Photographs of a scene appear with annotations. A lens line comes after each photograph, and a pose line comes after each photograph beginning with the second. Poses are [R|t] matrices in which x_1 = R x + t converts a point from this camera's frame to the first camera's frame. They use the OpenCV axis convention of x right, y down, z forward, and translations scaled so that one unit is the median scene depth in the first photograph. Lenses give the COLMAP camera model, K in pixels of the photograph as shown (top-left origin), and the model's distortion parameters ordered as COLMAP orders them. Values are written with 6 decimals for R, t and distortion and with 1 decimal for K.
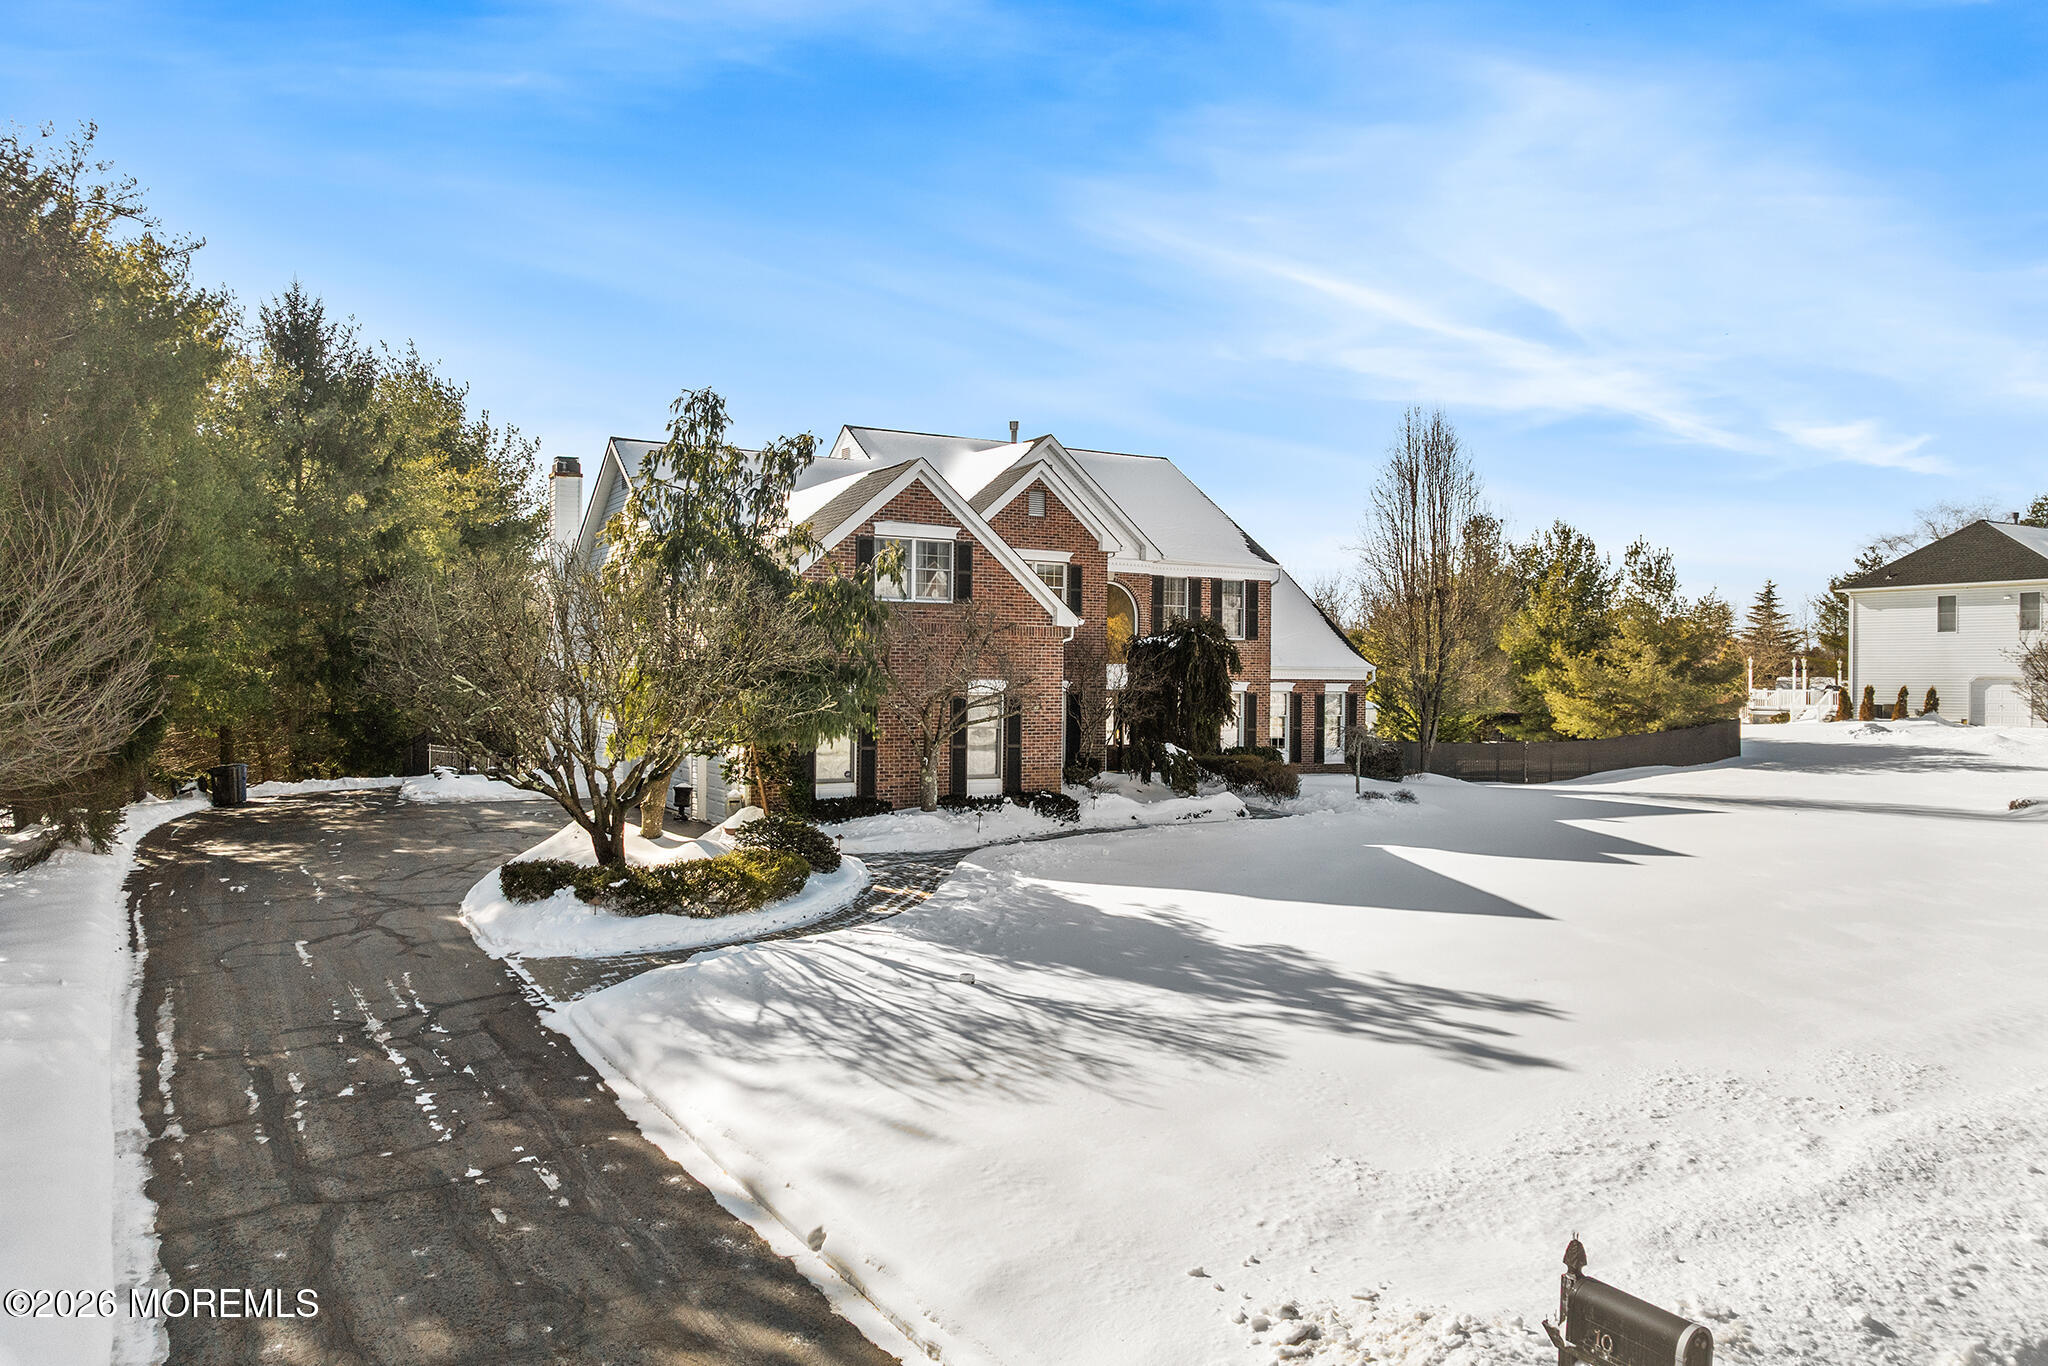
lens RADIAL K [[1446.1, 0, 1024.0], [0, 1446.1, 683.0], [0, 0, 1]] dist [-0.000311, -0.052264]
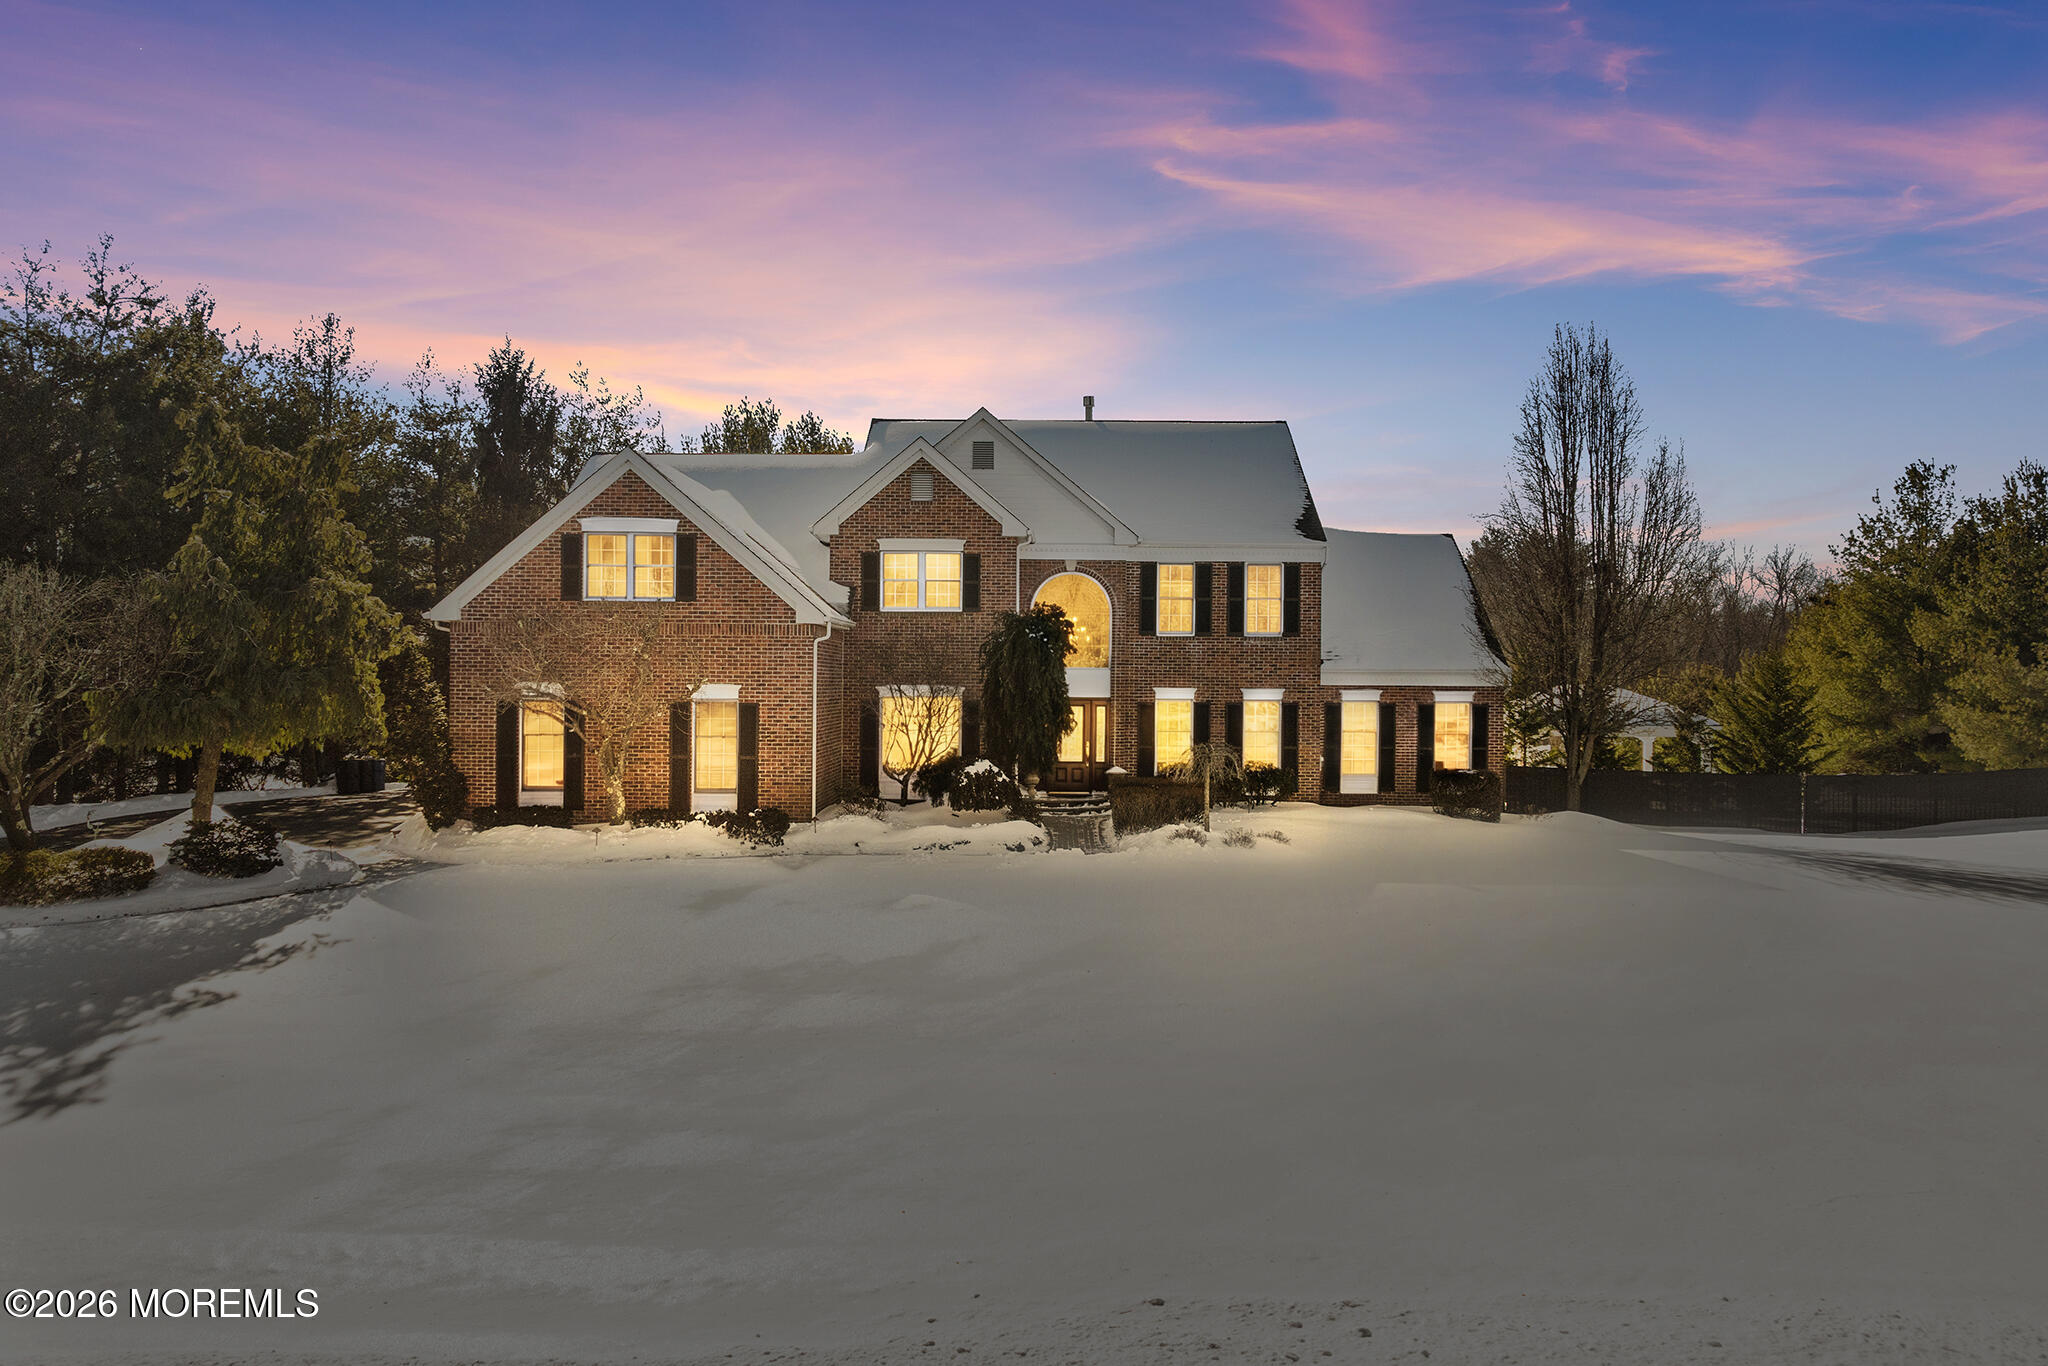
lens RADIAL K [[1458.7, 0, 1023.3], [0, 1458.7, 656.1], [0, 0, 1]] dist [-0.008715, -0.055974]
pose [[0.860062, -0.011771, -0.510054, 0.559023], [-0.002294, 0.999635, -0.026936, 0.004145], [0.510184, 0.024337, 0.859721, 0.284307]]
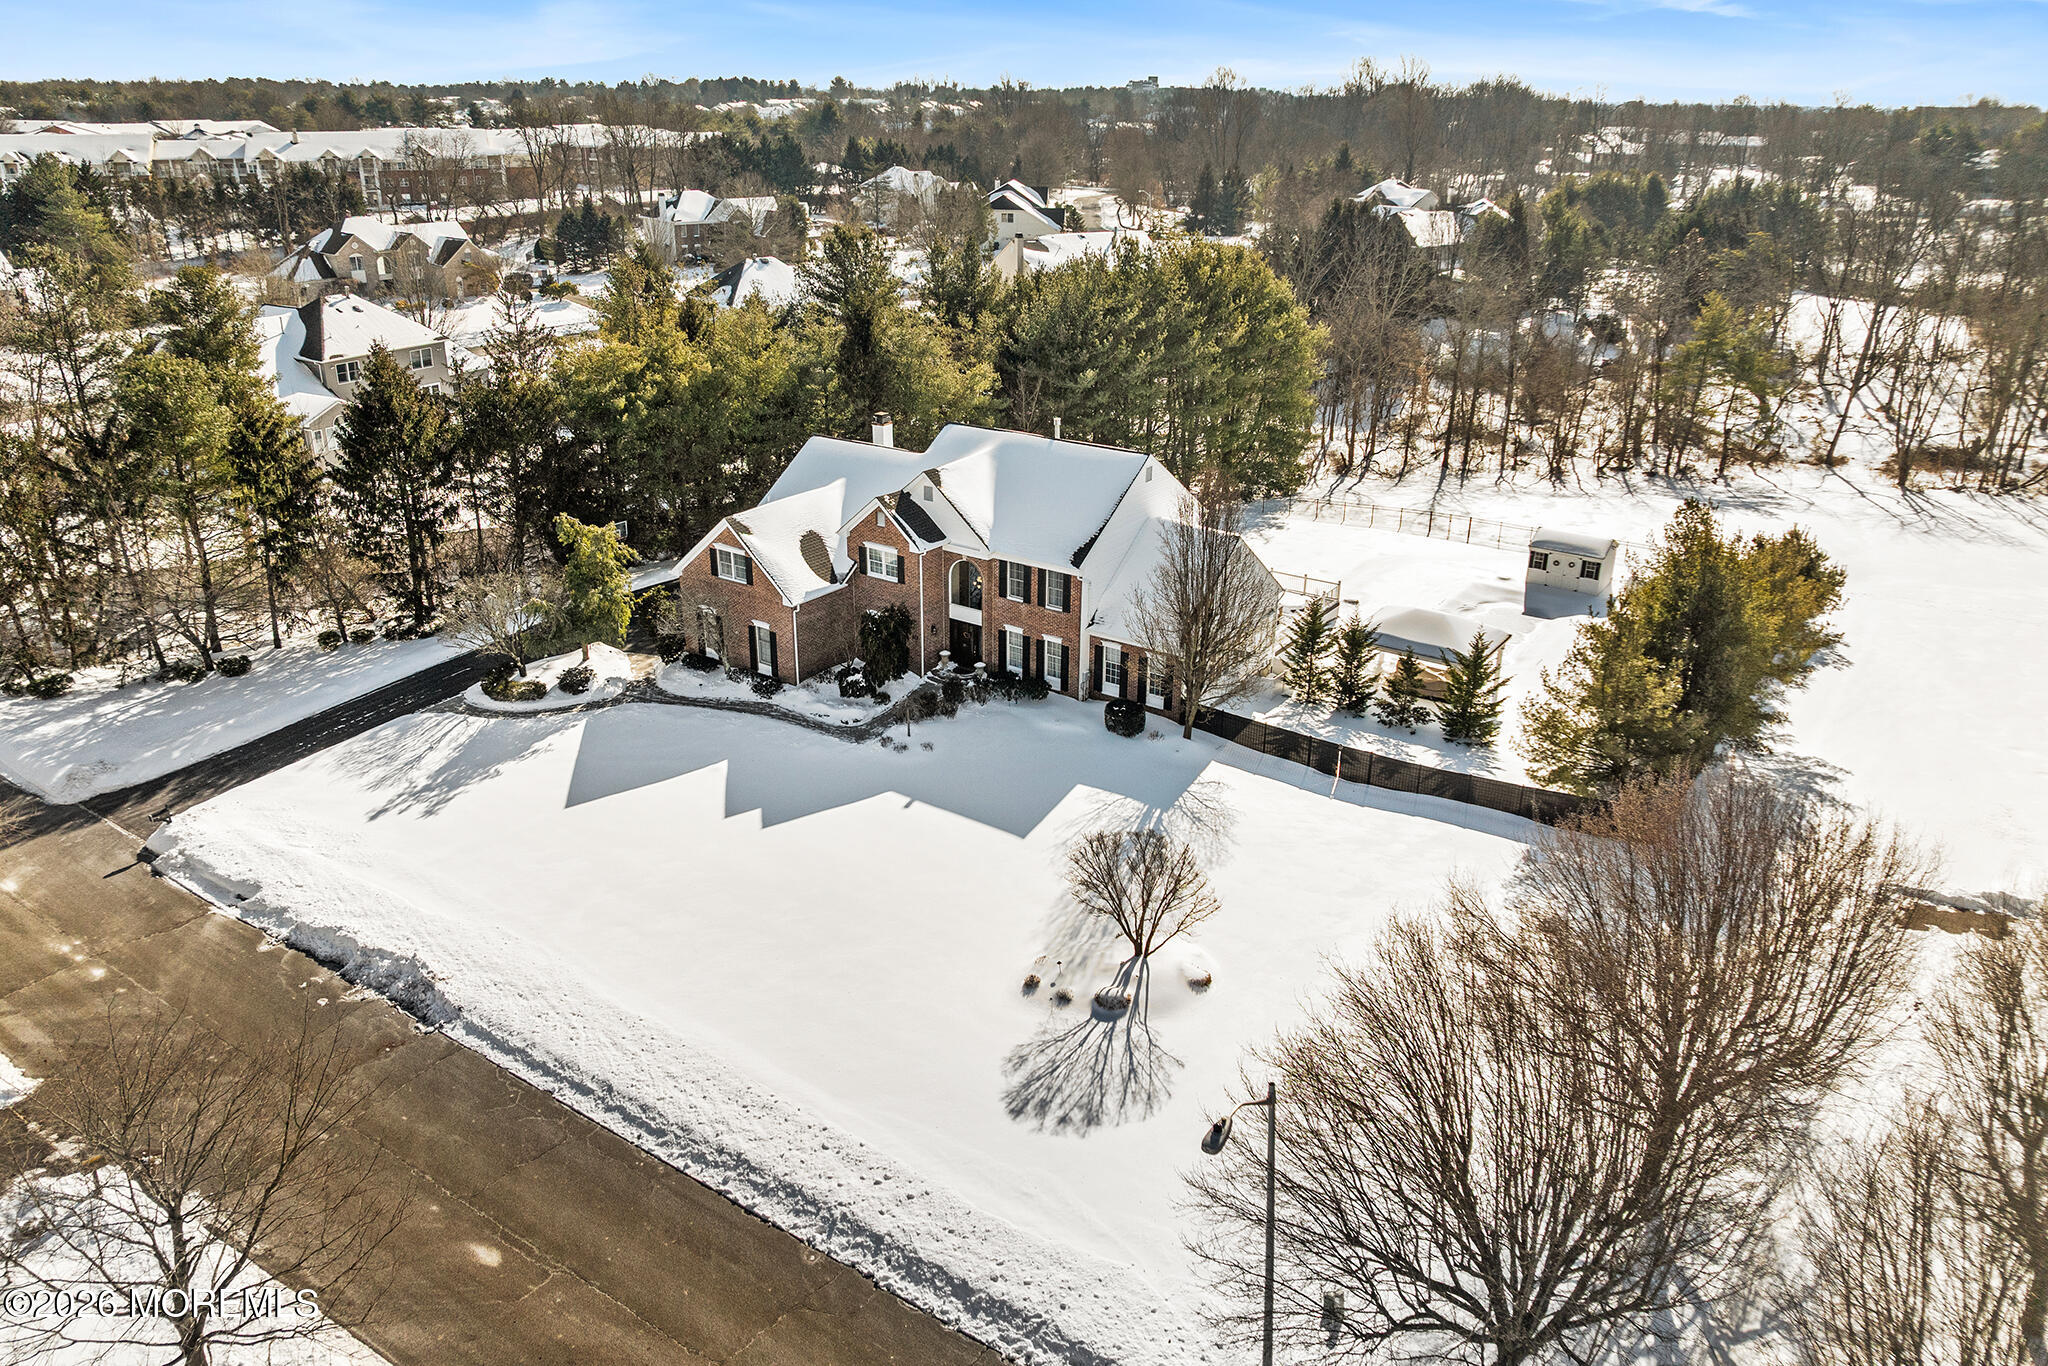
lens RADIAL K [[1447.1, 0, 1024.0], [0, 1447.1, 683.0], [0, 0, 1]] dist [-0.032604, -0.001479]
pose [[0.420823, 0.341526, -0.840398, 1.777656], [-0.008353, 0.927842, 0.372880, -0.649649], [0.907105, -0.149896, 0.393310, 0.462312]]
